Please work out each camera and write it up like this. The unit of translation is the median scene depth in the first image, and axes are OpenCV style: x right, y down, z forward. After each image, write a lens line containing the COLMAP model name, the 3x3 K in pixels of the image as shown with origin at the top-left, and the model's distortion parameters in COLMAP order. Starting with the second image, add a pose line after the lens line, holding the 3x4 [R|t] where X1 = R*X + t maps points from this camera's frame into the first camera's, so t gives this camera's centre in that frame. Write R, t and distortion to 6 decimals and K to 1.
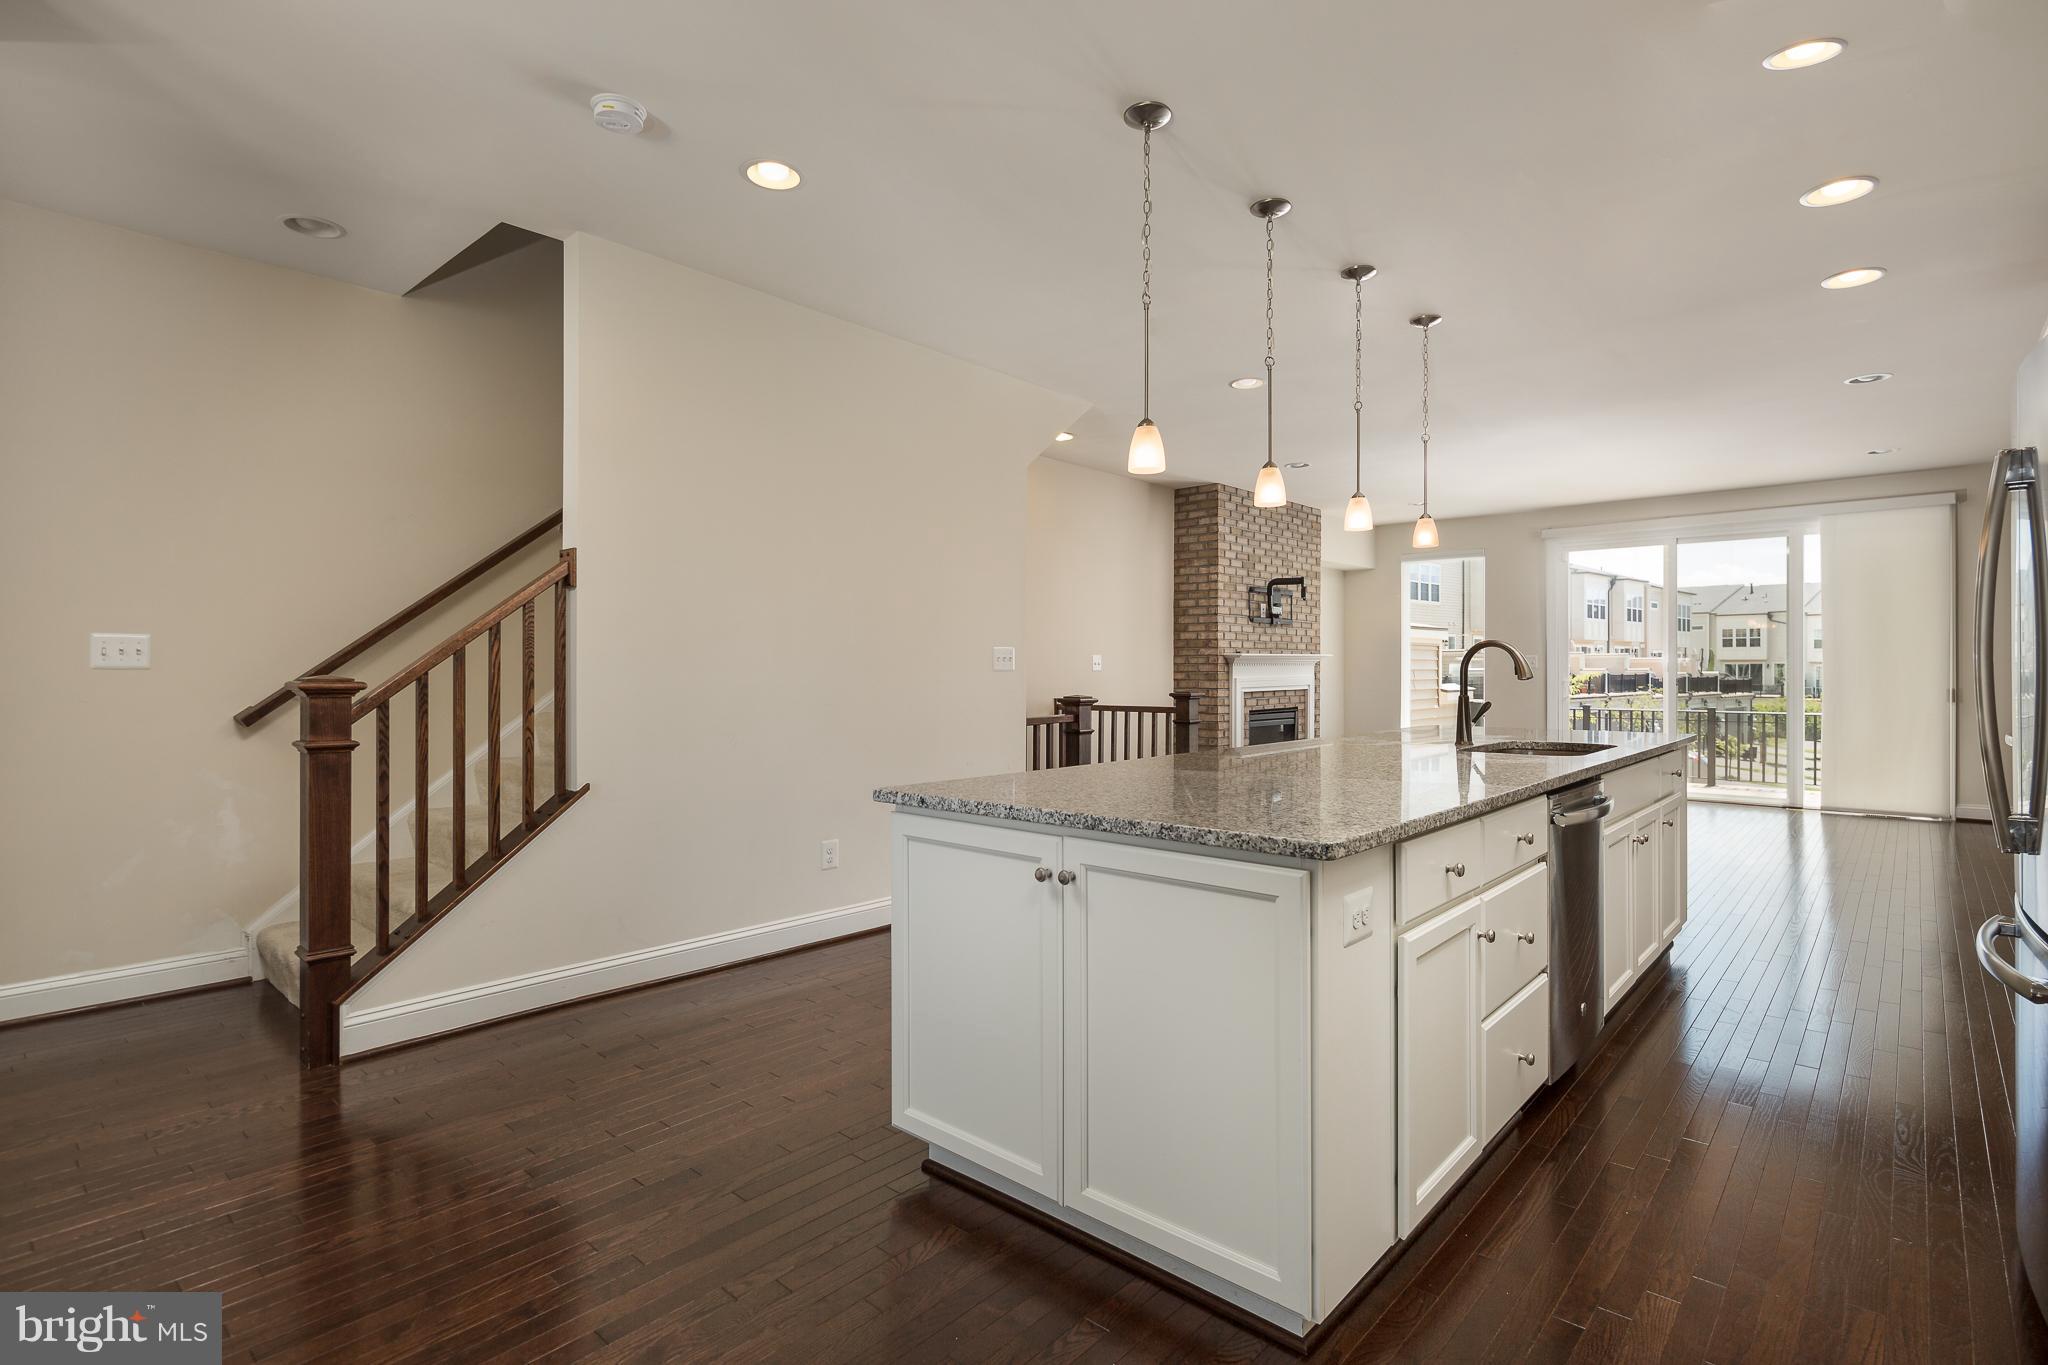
lens RADIAL K [[1008.7, 0, 1032.1], [0, 1008.7, 685.1], [0, 0, 1]] dist [0.001301, -0.002744]
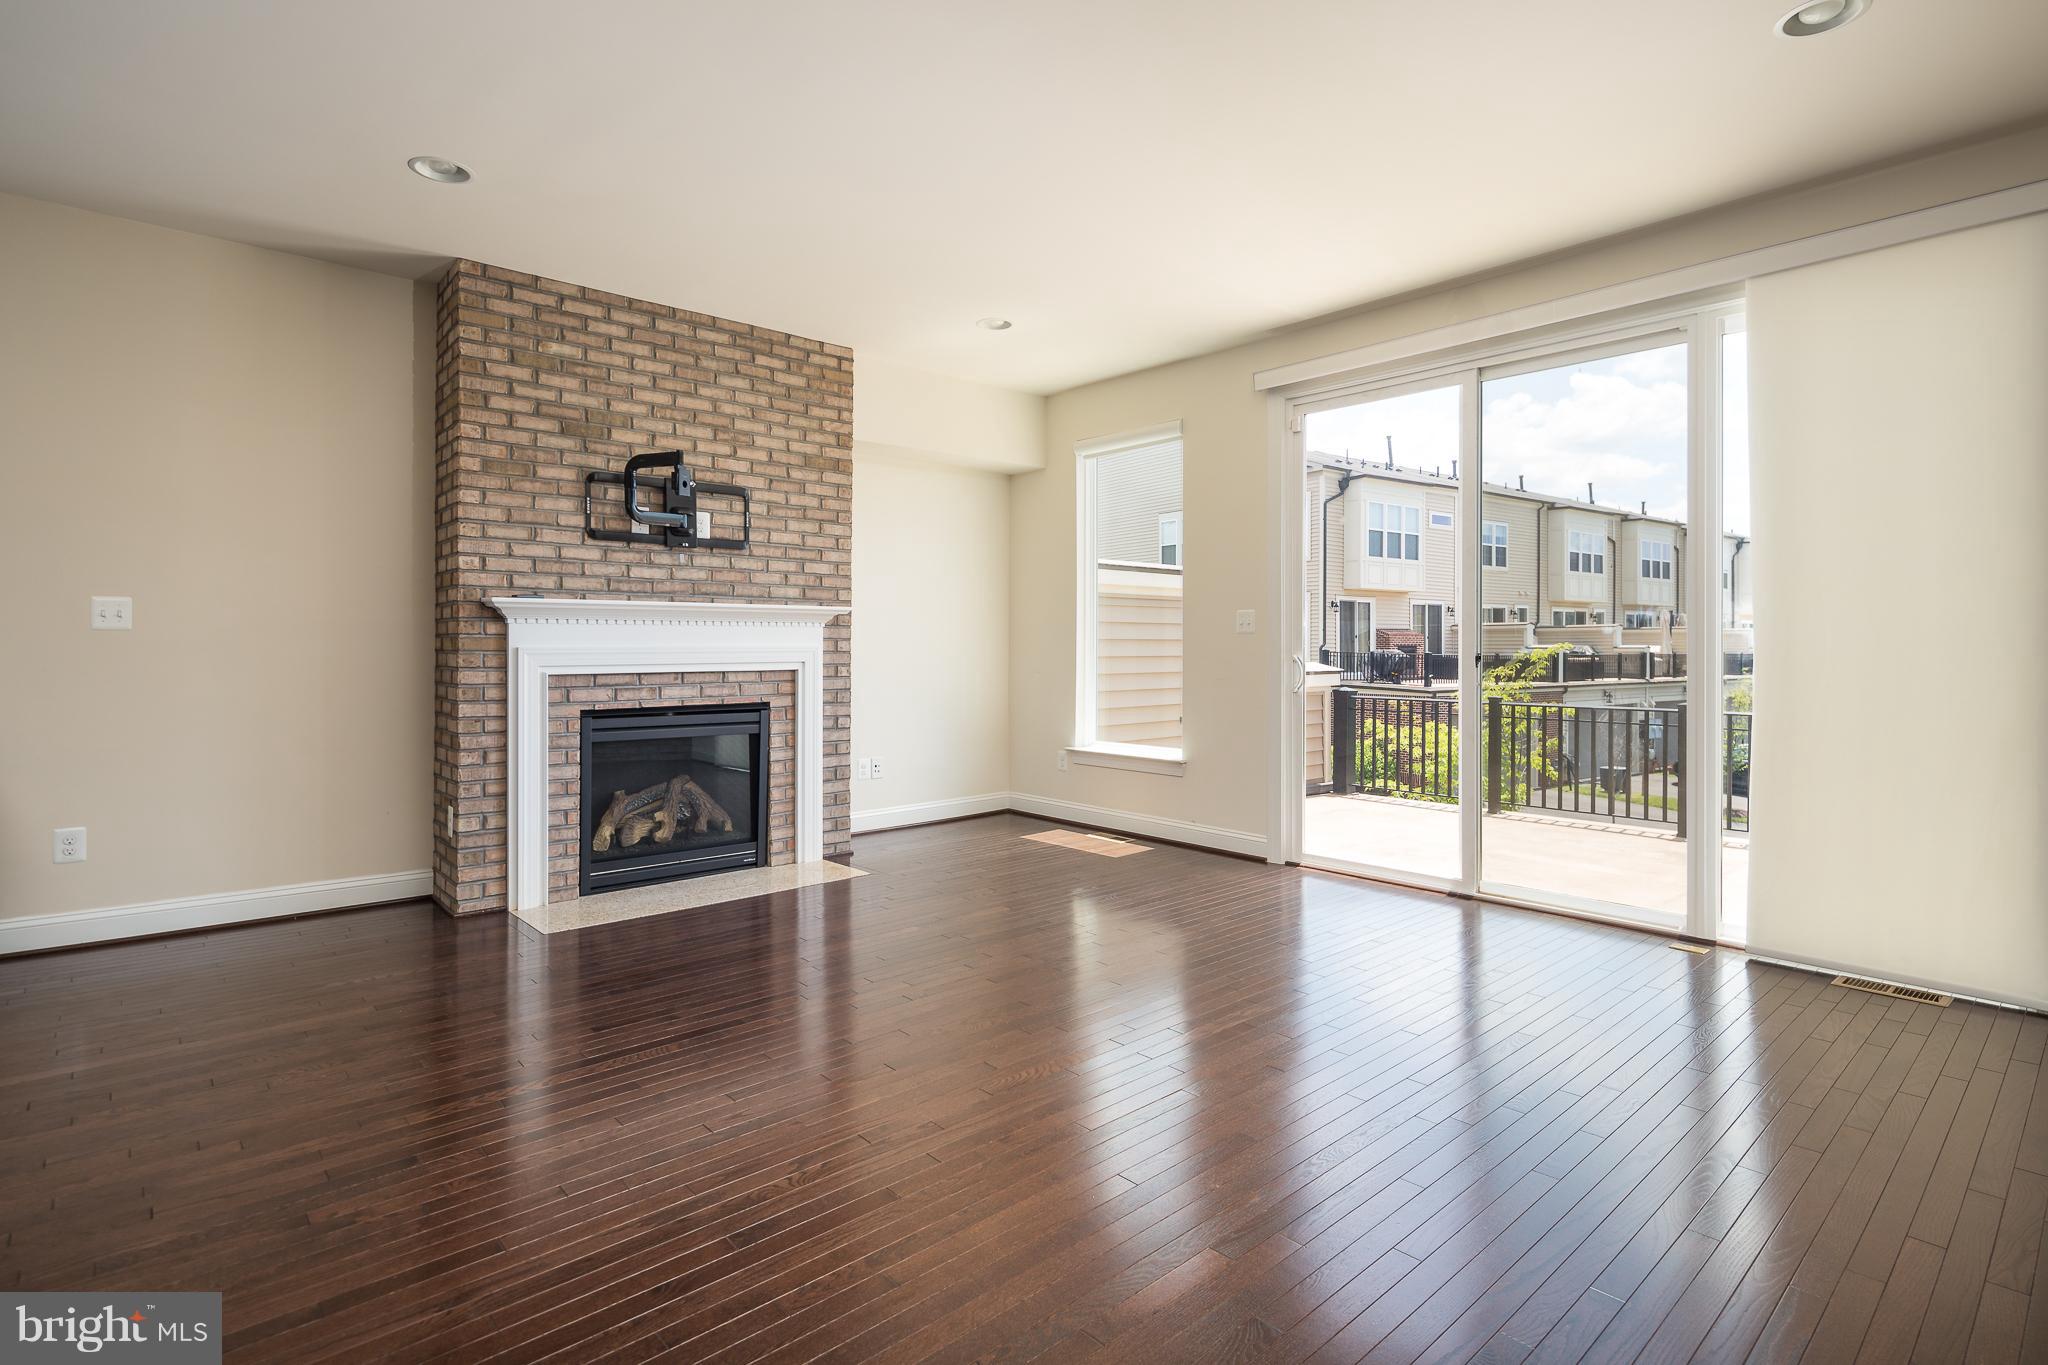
lens RADIAL K [[1008.7, 0, 1061.9], [0, 1008.7, 655.4], [0, 0, 1]] dist [0.001301, -0.002744]
pose [[0.994497, 0.010836, -0.104204, 0.518575], [-0.011173, 0.999934, -0.002647, -0.004455], [0.104168, 0.003797, 0.994552, 0.515056]]
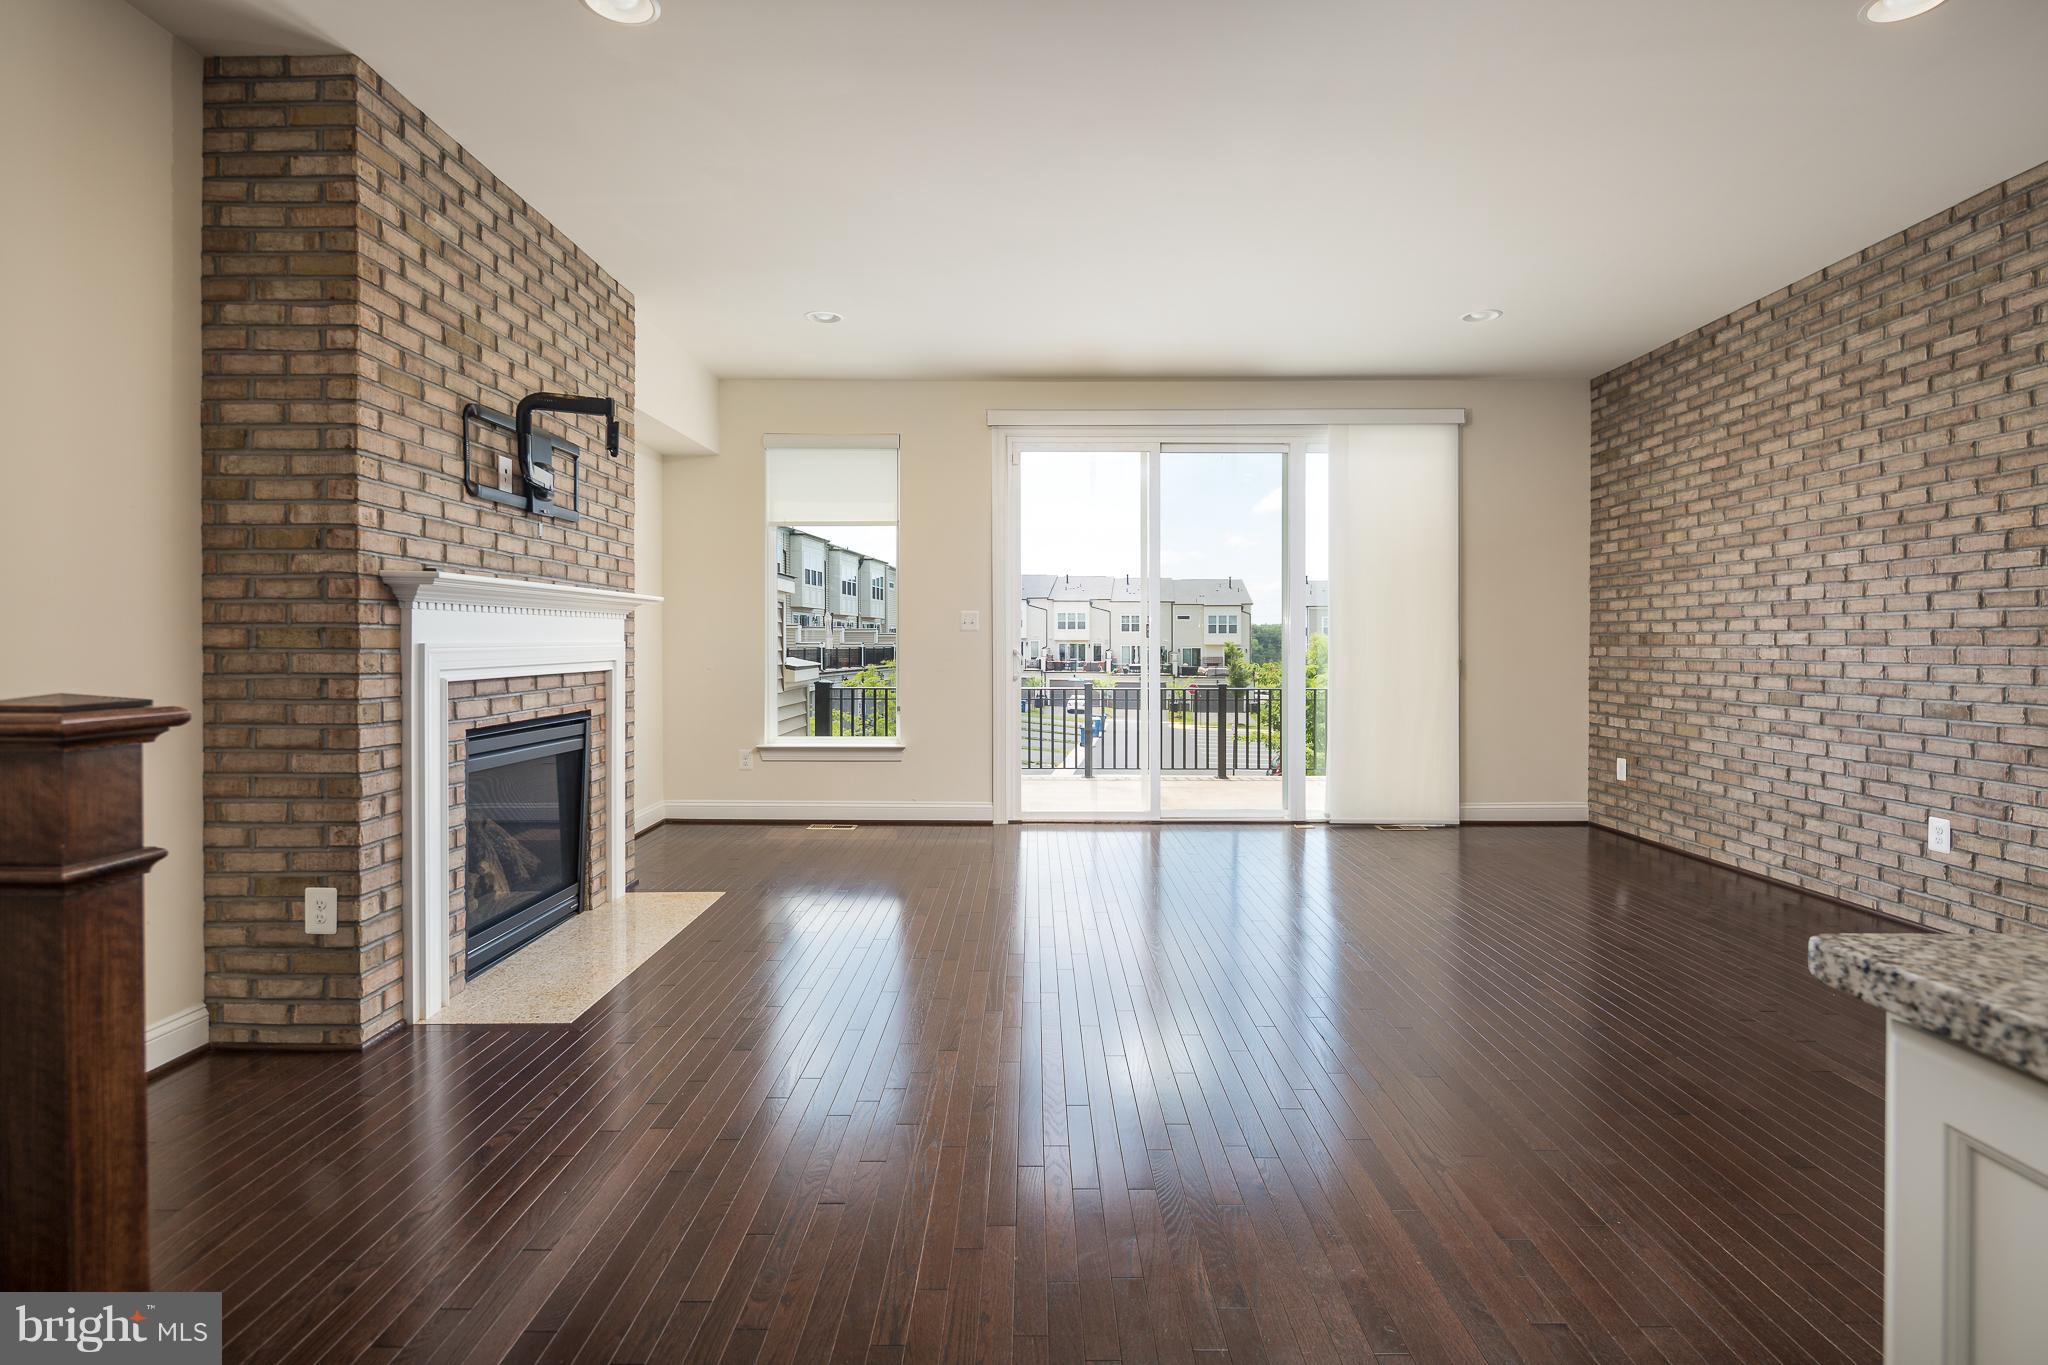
lens RADIAL K [[989.2, 0, 1030.6], [0, 989.2, 658.1], [0, 0, 1]] dist [-0.002507, -0.001225]
pose [[0.750495, -0.004375, 0.660862, 0.130964], [0.005293, 0.999986, 0.000609, -0.000780], [-0.660855, 0.003041, 0.750507, 0.589372]]
